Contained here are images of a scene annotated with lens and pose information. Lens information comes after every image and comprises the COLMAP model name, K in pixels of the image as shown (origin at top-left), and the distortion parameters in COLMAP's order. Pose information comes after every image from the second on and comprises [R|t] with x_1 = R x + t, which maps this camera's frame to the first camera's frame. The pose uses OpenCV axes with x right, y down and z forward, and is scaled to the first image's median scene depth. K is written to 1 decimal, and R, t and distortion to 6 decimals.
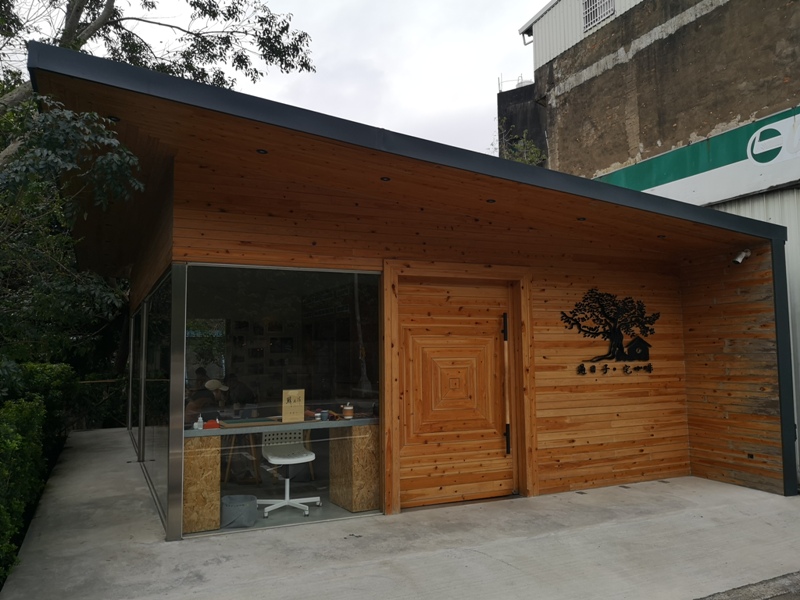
lens RADIAL K [[633.3, 0, 392.9], [0, 633.3, 299.1], [0, 0, 1]] dist [0.055650, -0.075575]
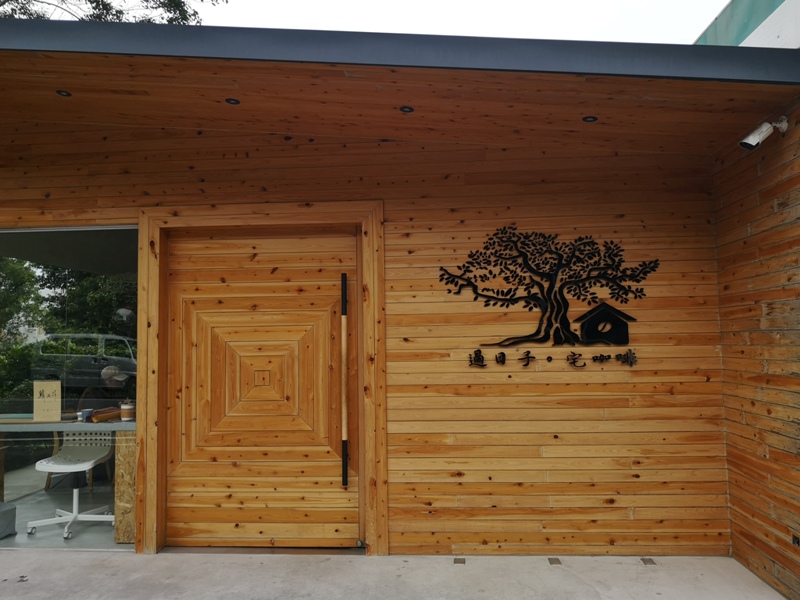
lens RADIAL K [[633.3, 0, 405.0], [0, 633.3, 301.5], [0, 0, 1]] dist [0.055650, -0.075575]
pose [[0.876119, -0.032480, -0.481000, 0.545088], [0.045813, 0.998822, 0.016001, 0.042982], [0.479913, -0.036055, 0.876575, 0.442680]]
